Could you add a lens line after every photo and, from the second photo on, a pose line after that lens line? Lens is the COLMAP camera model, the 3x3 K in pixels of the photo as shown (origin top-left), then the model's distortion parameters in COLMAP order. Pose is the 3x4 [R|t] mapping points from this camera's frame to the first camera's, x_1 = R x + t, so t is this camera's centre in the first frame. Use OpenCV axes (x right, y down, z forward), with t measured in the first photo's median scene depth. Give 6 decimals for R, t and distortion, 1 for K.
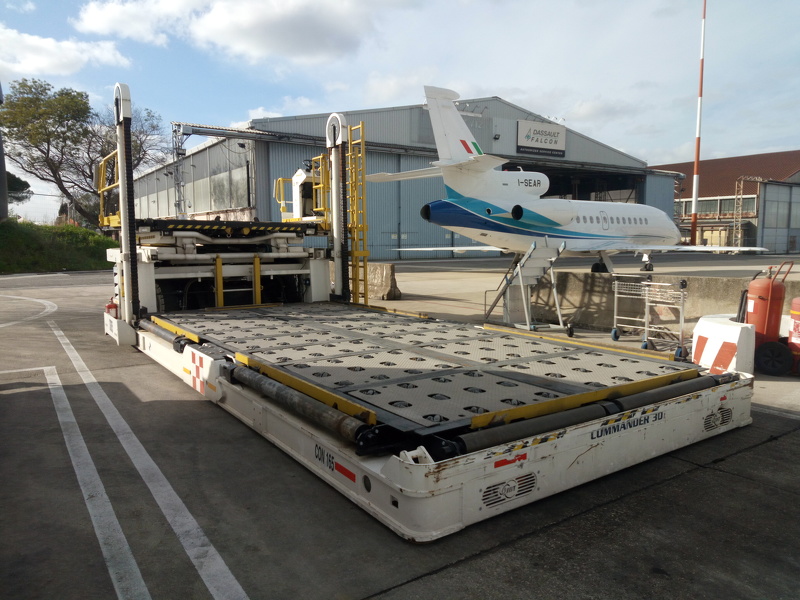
lens RADIAL K [[582.9, 0, 403.8], [0, 582.9, 299.3], [0, 0, 1]] dist [0.070711, -0.107766]
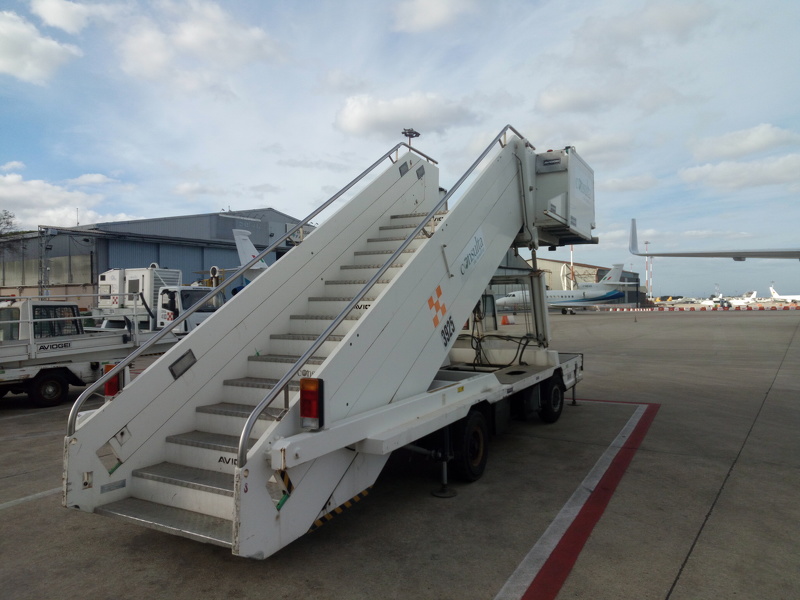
lens RADIAL K [[582.9, 0, 405.5], [0, 582.9, 301.8], [0, 0, 1]] dist [0.070711, -0.107766]
pose [[0.930075, -0.006554, 0.367311, -0.076389], [0.044041, 0.994619, -0.093772, 0.044623], [-0.364720, 0.103391, 0.925359, -0.507647]]
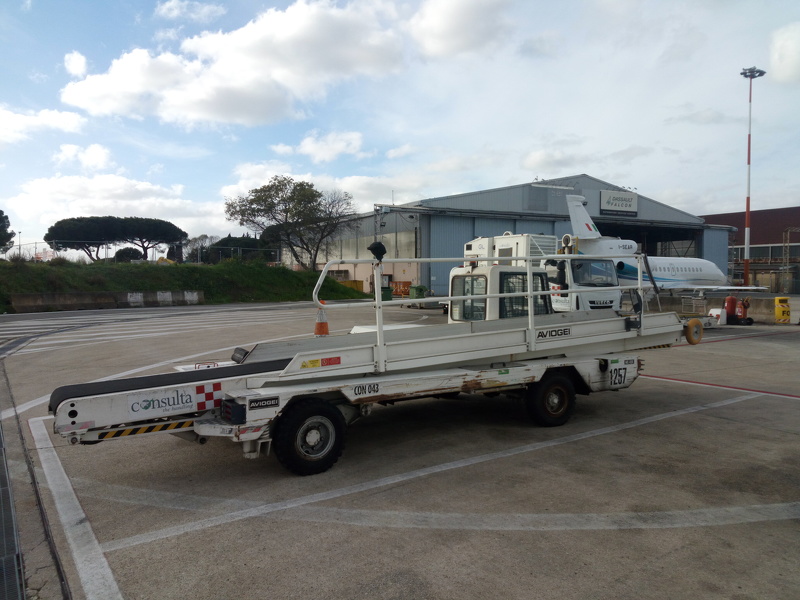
lens RADIAL K [[582.9, 0, 402.7], [0, 582.9, 303.9], [0, 0, 1]] dist [0.070711, -0.107766]
pose [[0.995791, 0.006802, -0.091397, -0.147002], [-0.012139, 0.998244, -0.057971, 0.035660], [0.090842, 0.058836, 0.994126, -0.393272]]
